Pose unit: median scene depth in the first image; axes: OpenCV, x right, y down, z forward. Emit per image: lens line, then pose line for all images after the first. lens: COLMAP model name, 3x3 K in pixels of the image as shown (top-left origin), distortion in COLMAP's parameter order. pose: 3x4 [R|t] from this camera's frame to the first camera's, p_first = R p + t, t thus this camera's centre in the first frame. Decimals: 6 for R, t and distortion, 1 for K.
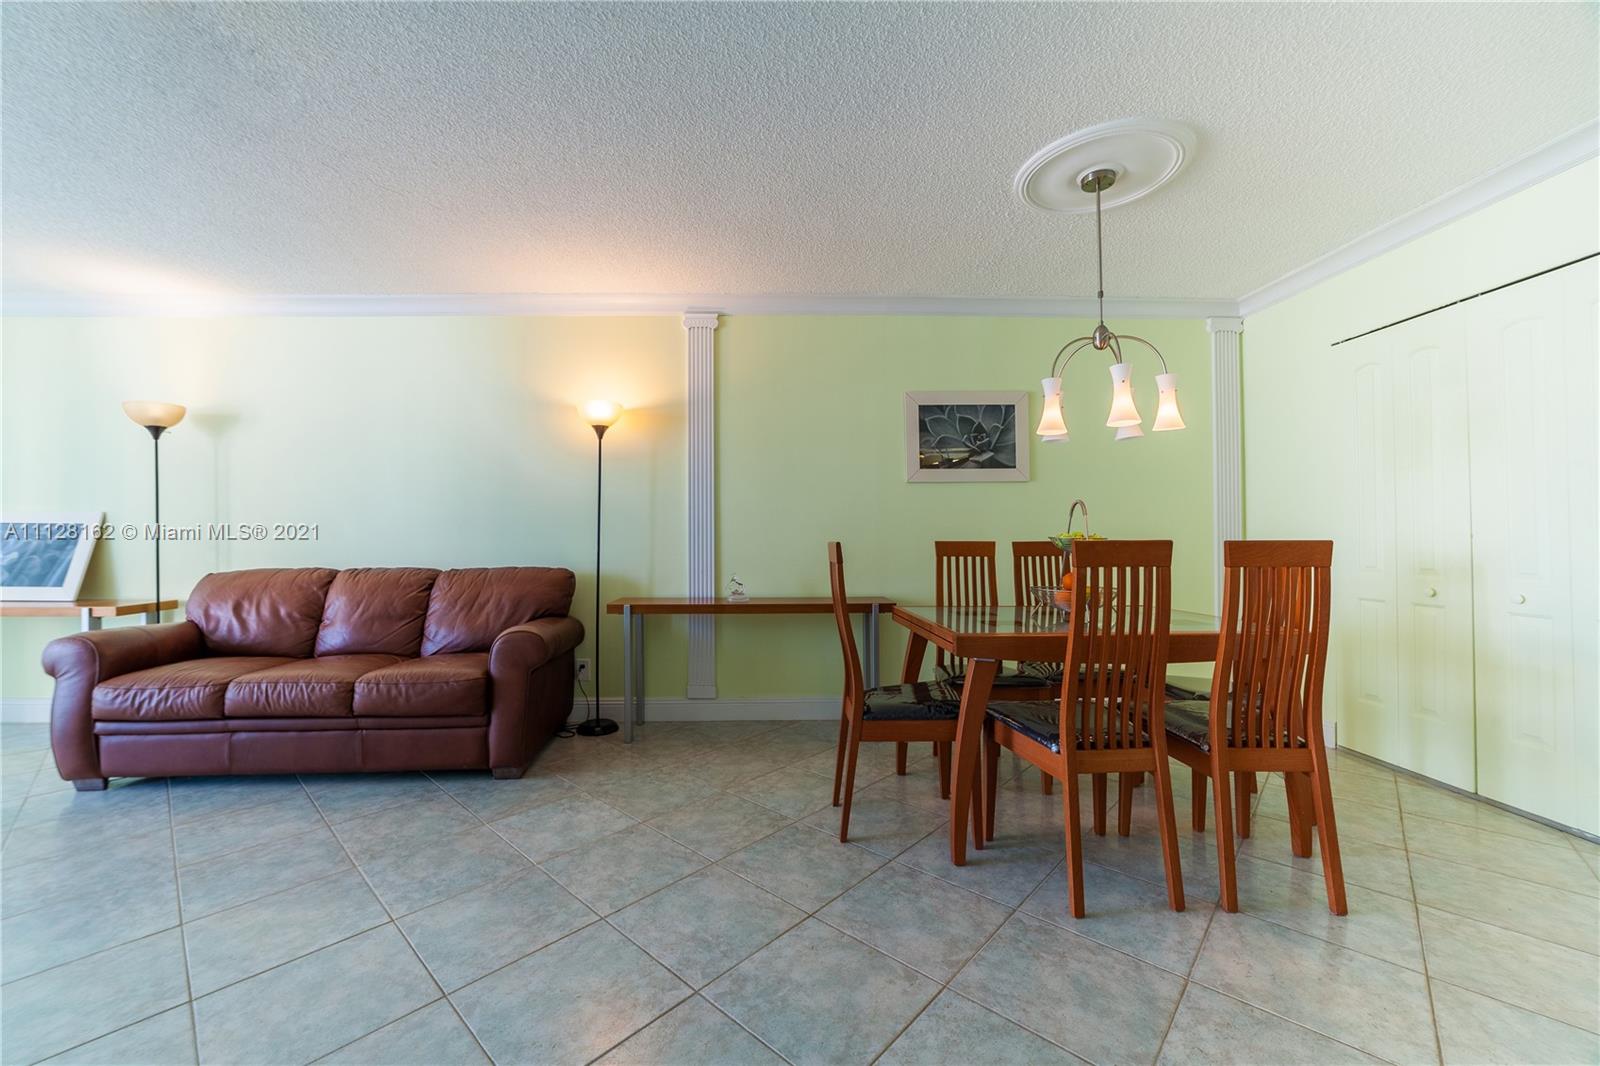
lens RADIAL K [[636.9, 0, 789.6], [0, 636.9, 533.7], [0, 0, 1]] dist [-0.026932, 0.009849]
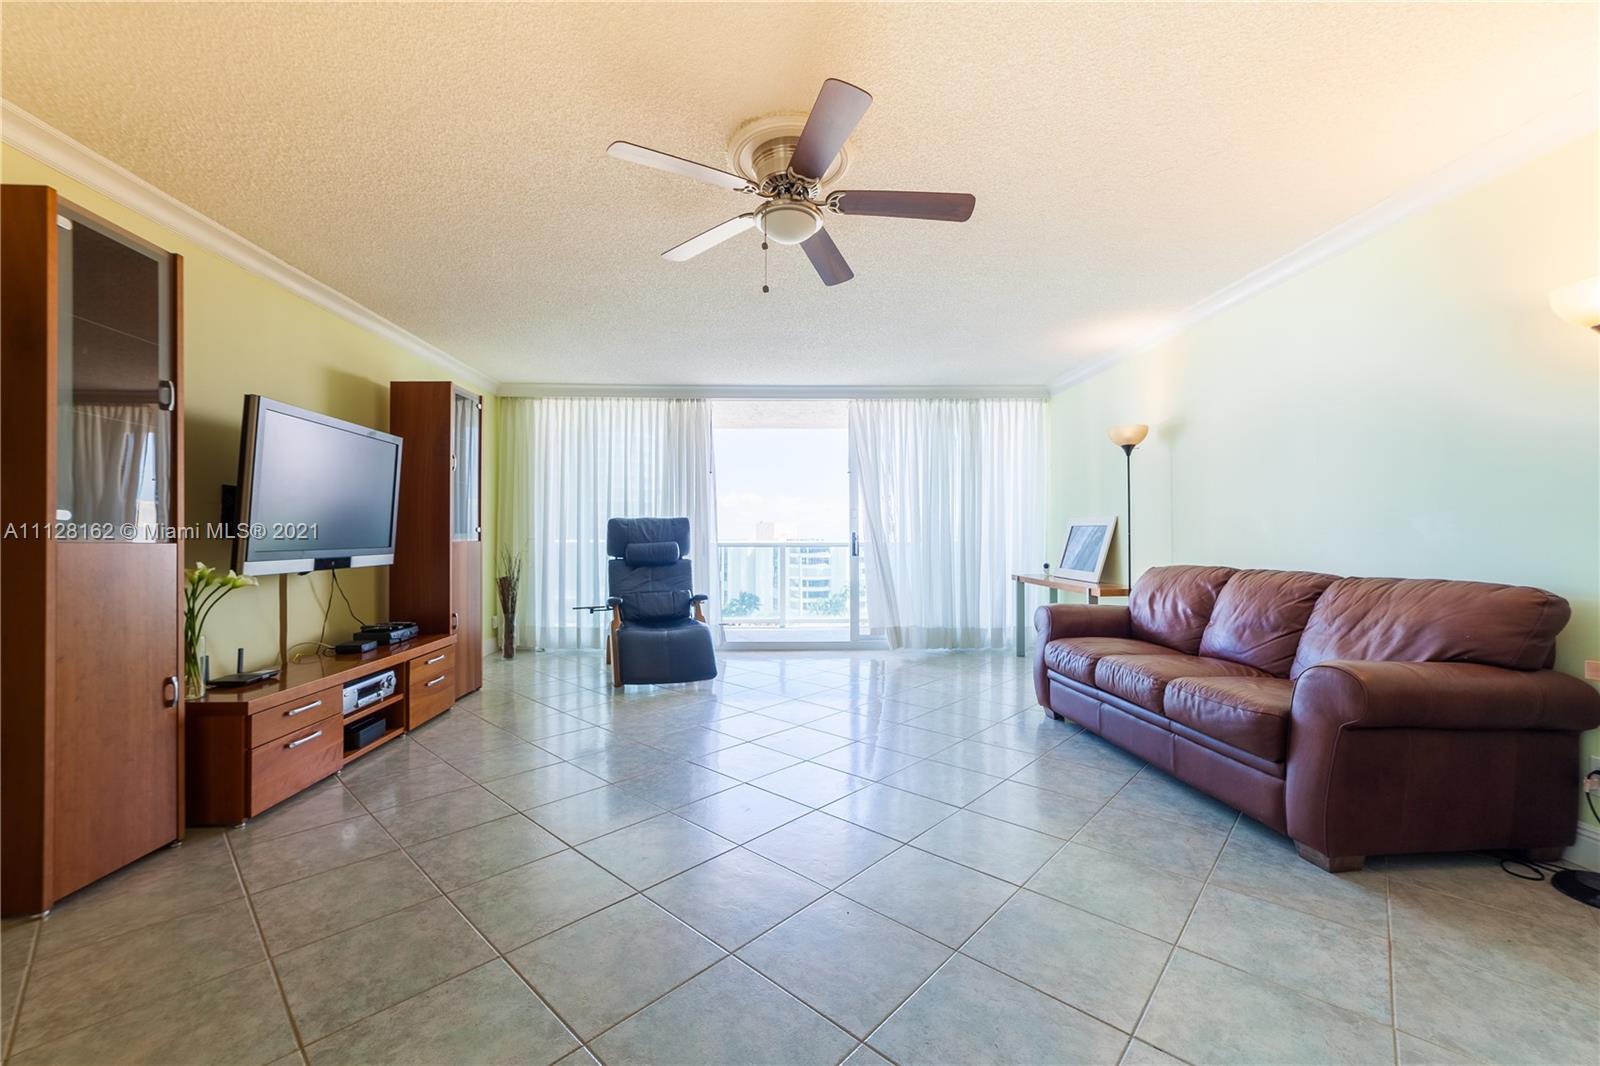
lens RADIAL K [[646.5, 0, 770.4], [0, 646.5, 533.7], [0, 0, 1]] dist [-0.025805, 0.010004]
pose [[-0.023233, -0.004442, -0.999720, 0.276506], [0.008697, 0.999951, -0.004645, 0.001766], [0.999692, -0.008803, -0.023193, 0.342022]]
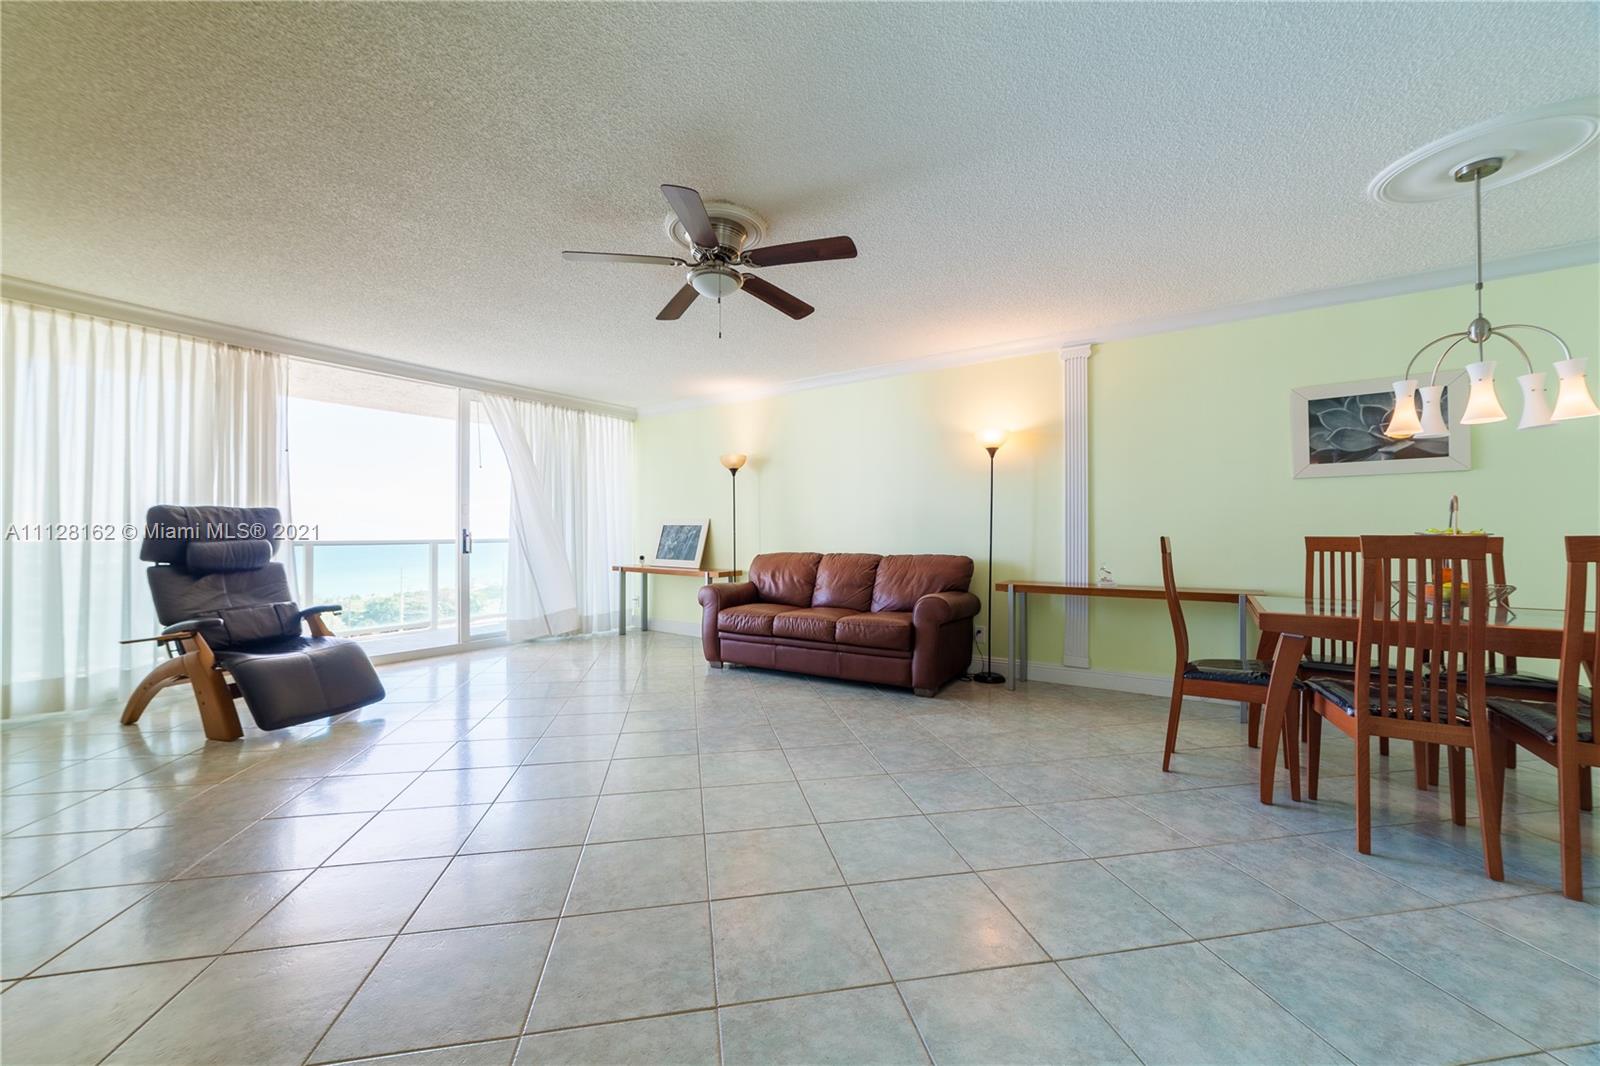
lens RADIAL K [[636.9, 0, 789.6], [0, 636.9, 533.7], [0, 0, 1]] dist [-0.026932, 0.009849]
pose [[0.802046, 0.000504, -0.597261, 0.166301], [0.003647, 0.999977, 0.005740, -0.002296], [0.597251, -0.006782, 0.802026, -0.331461]]
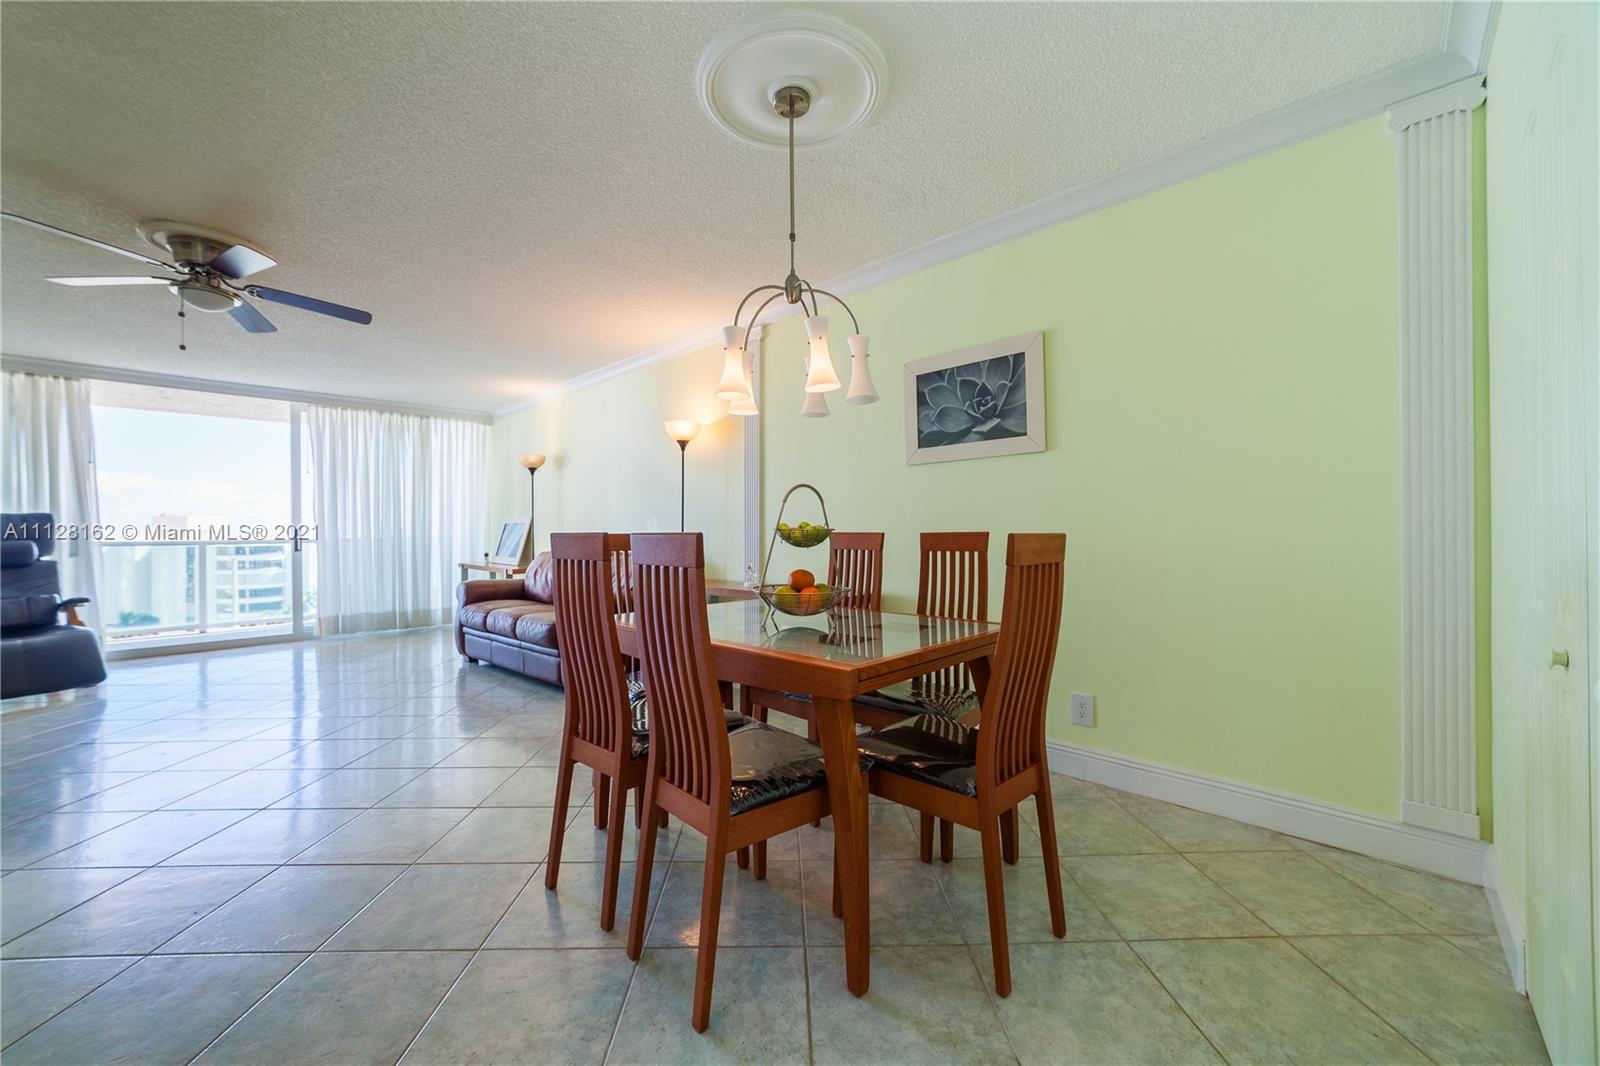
lens RADIAL K [[648.6, 0, 818.2], [0, 648.6, 528.8], [0, 0, 1]] dist [-0.017875, 0.009610]
pose [[0.687706, -0.006008, -0.725964, 0.904210], [0.012332, 0.999918, 0.003407, 0.003401], [0.725884, -0.011295, 0.687724, 0.347548]]
